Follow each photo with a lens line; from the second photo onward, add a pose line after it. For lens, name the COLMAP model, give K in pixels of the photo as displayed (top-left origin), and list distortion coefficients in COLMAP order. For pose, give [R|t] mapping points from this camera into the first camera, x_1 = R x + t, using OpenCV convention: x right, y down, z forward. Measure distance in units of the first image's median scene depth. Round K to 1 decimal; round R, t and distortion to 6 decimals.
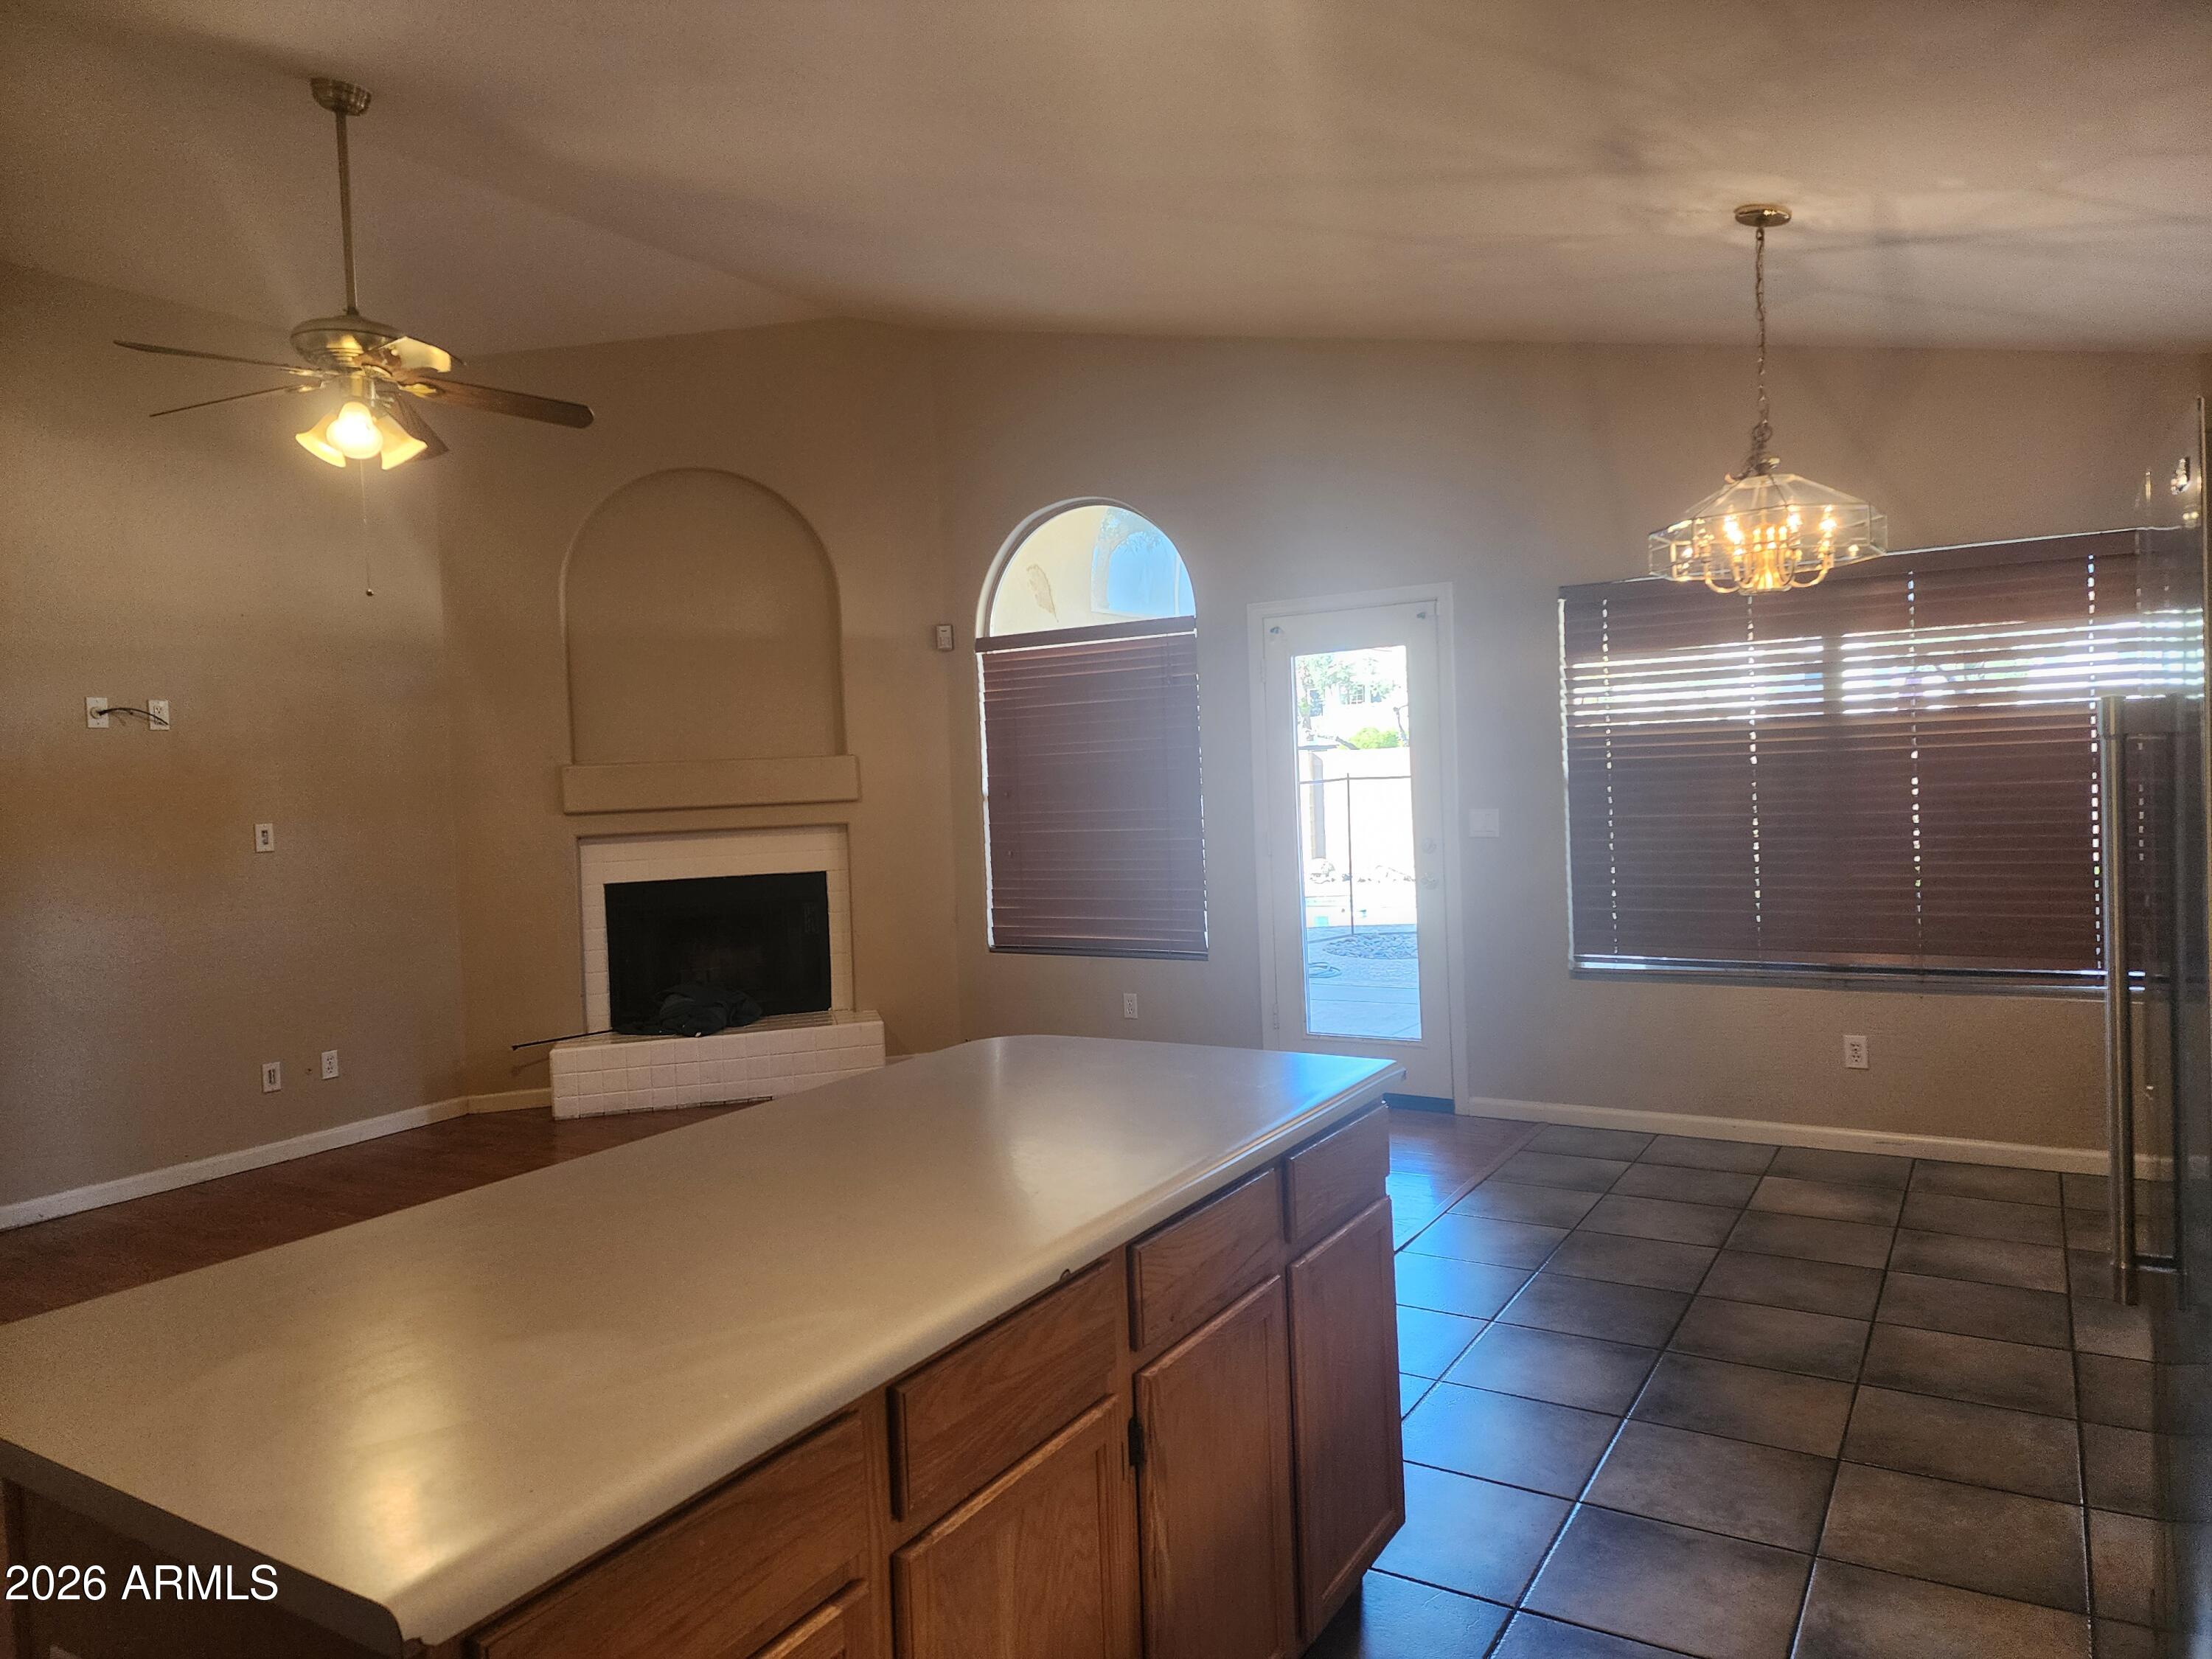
lens RADIAL K [[1470.0, 0, 1109.0], [0, 1470.0, 818.6], [0, 0, 1]] dist [0.100474, -0.097068]
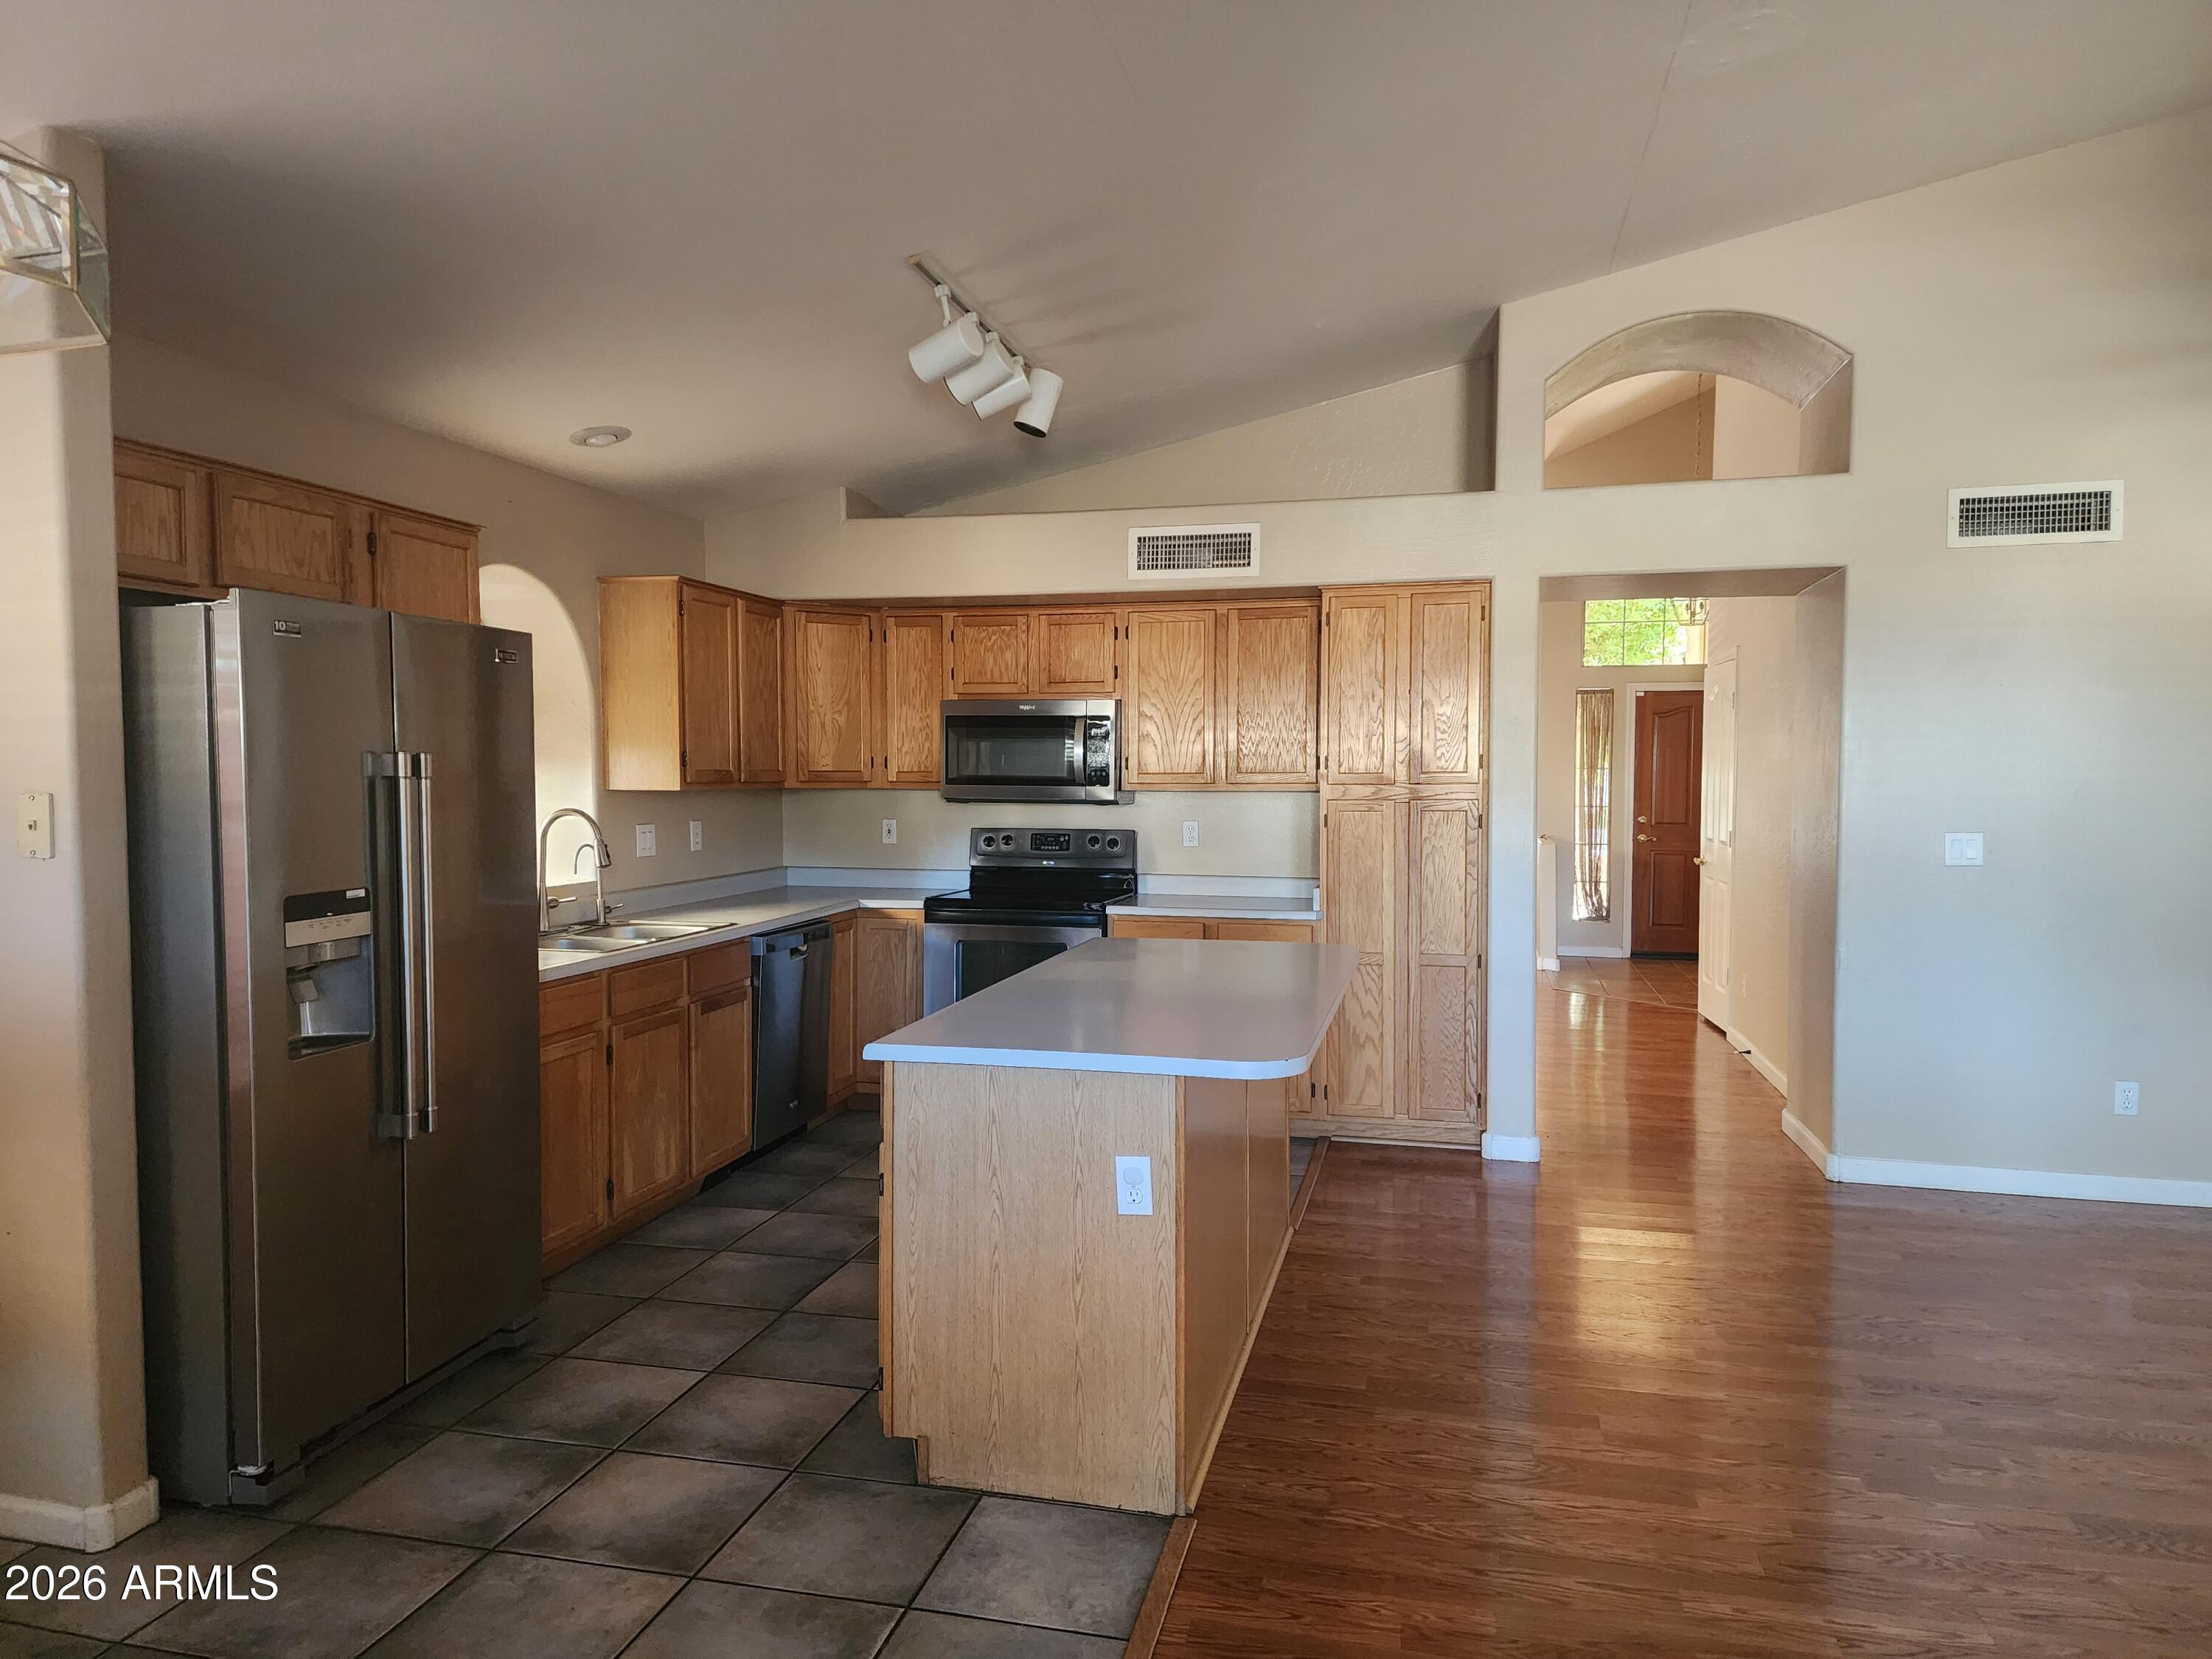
lens RADIAL K [[1457.5, 0, 1088.0], [0, 1457.5, 844.8], [0, 0, 1]] dist [0.104672, -0.093009]
pose [[-0.954497, 0.051411, -0.293754, 0.236608], [0.025661, 0.995534, 0.090852, -0.057704], [0.297113, 0.079180, -0.951554, 1.397370]]
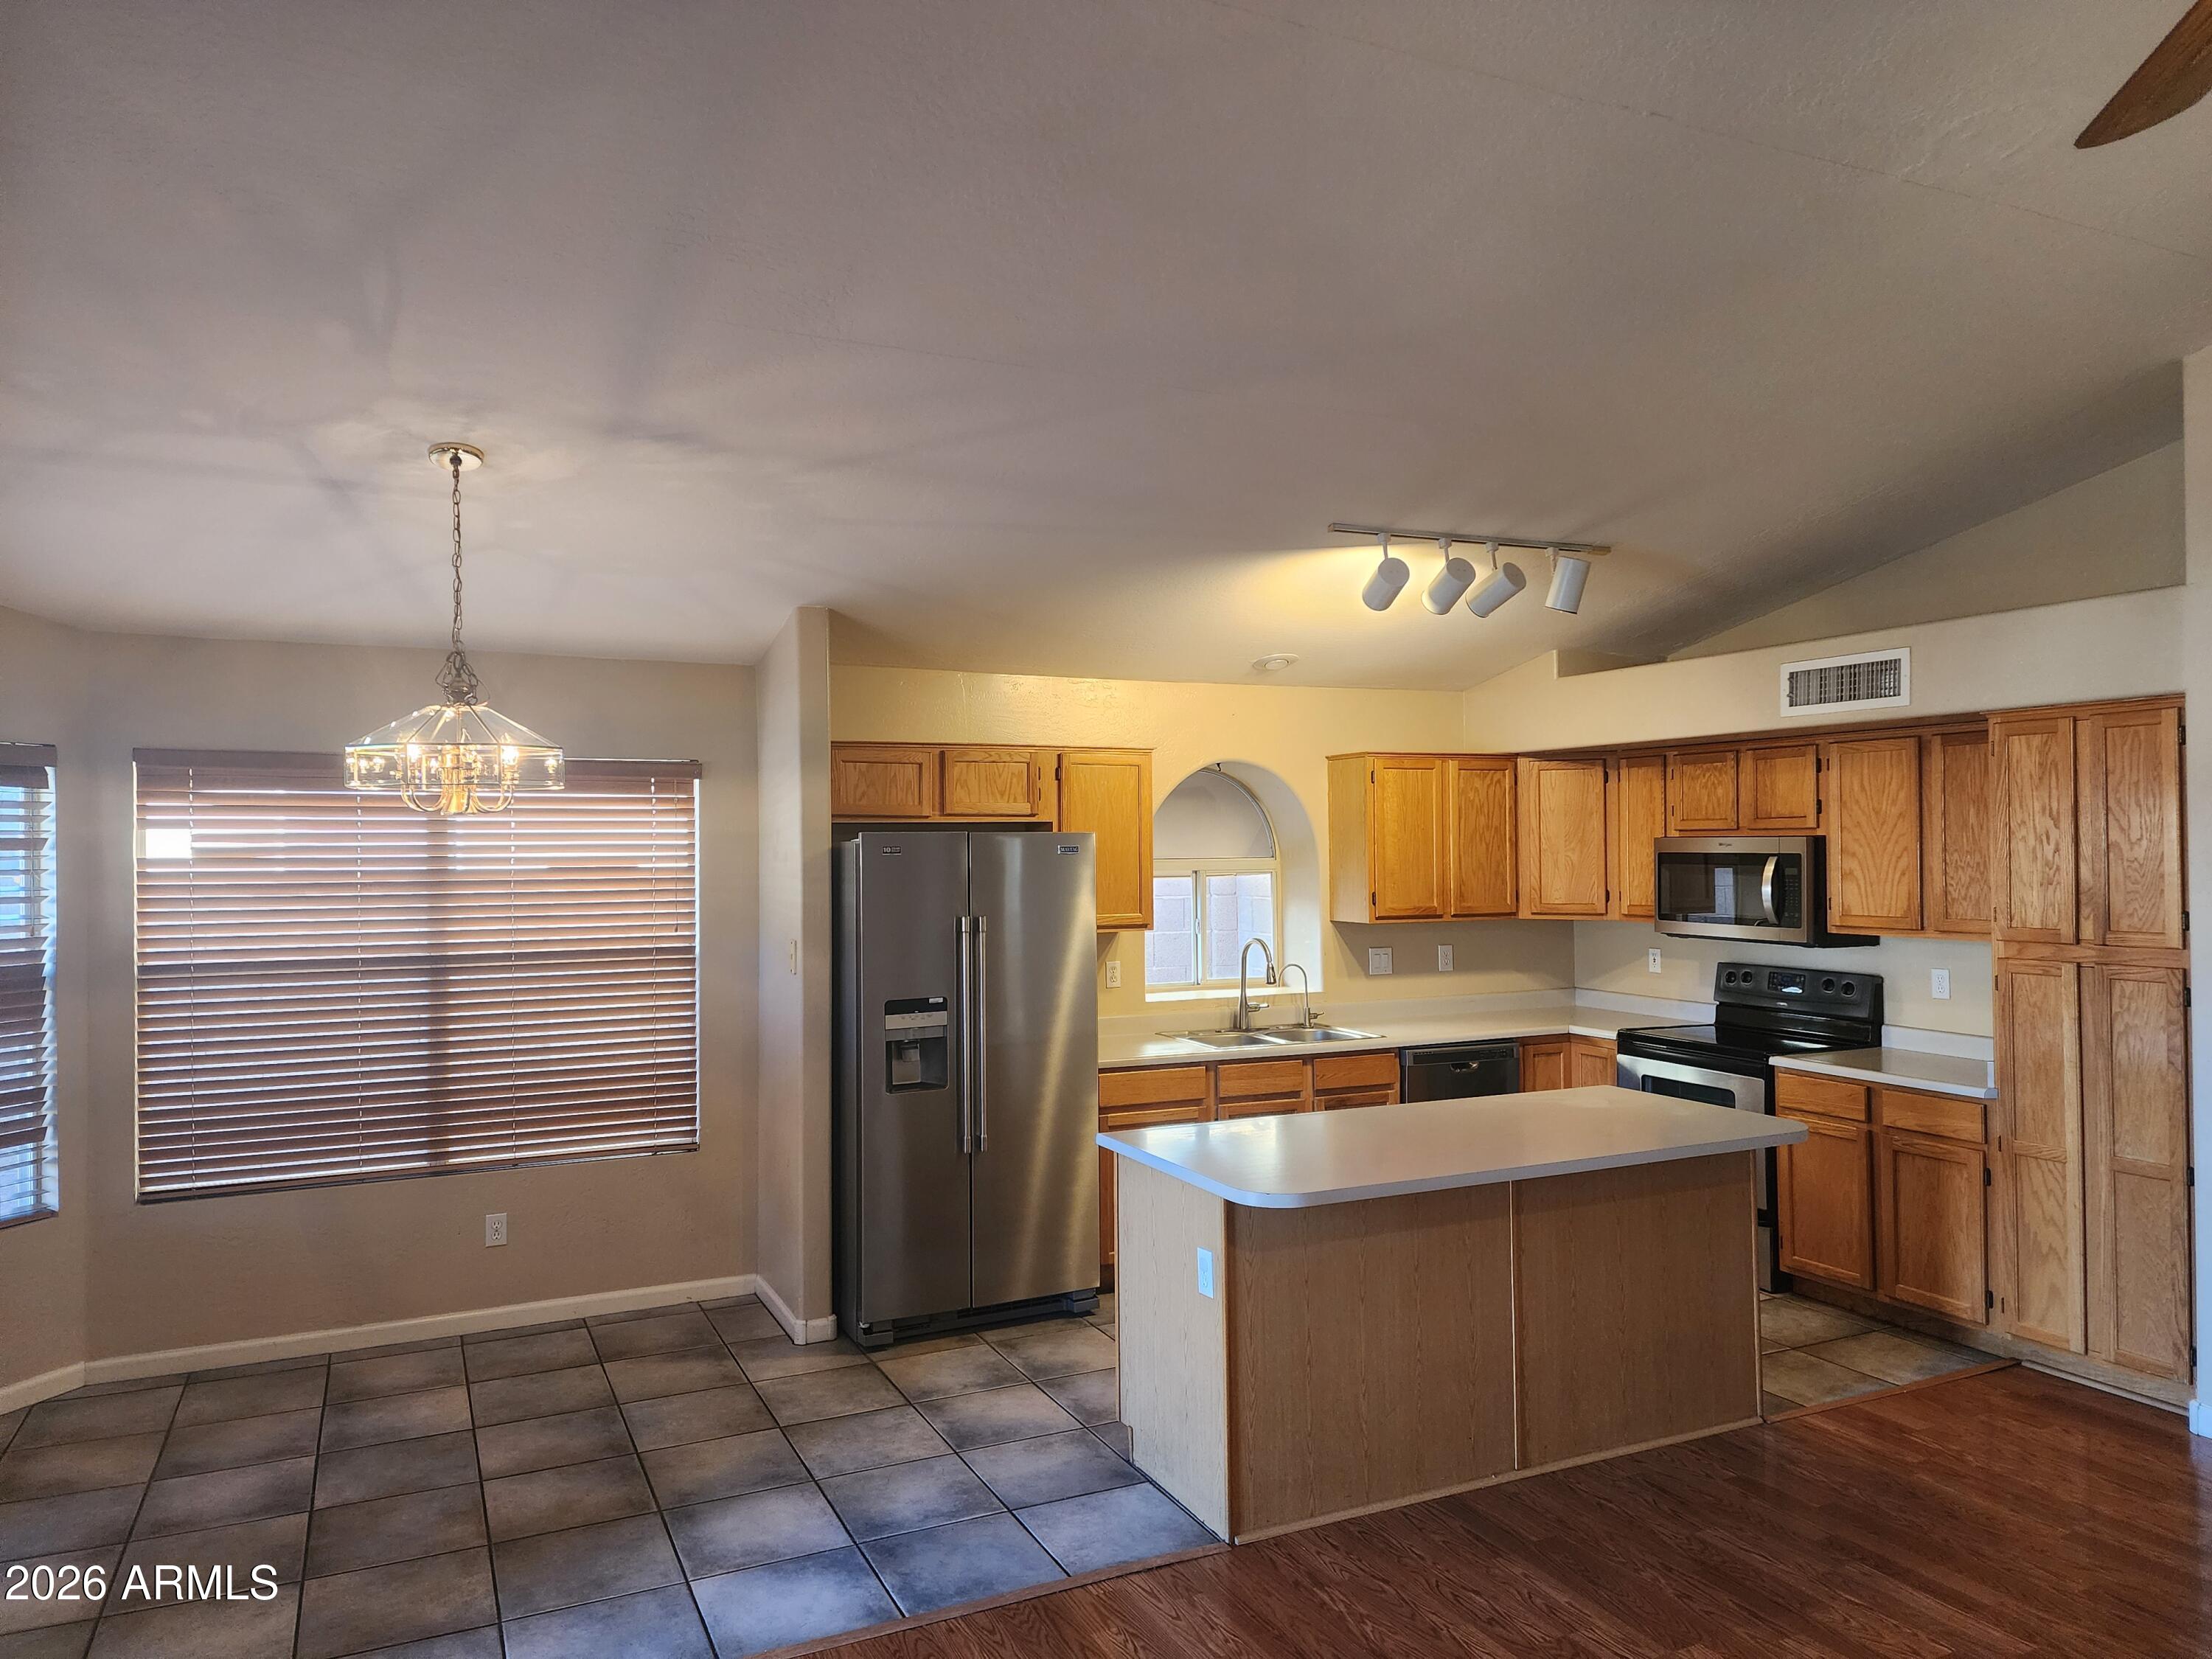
lens RADIAL K [[1465.3, 0, 1104.2], [0, 1465.3, 839.5], [0, 0, 1]] dist [0.092935, -0.090368]
pose [[-0.836052, 0.047480, 0.546592, -0.470435], [0.055999, 0.998430, -0.001075, -0.104424], [-0.545785, 0.029710, -0.837398, 1.552207]]
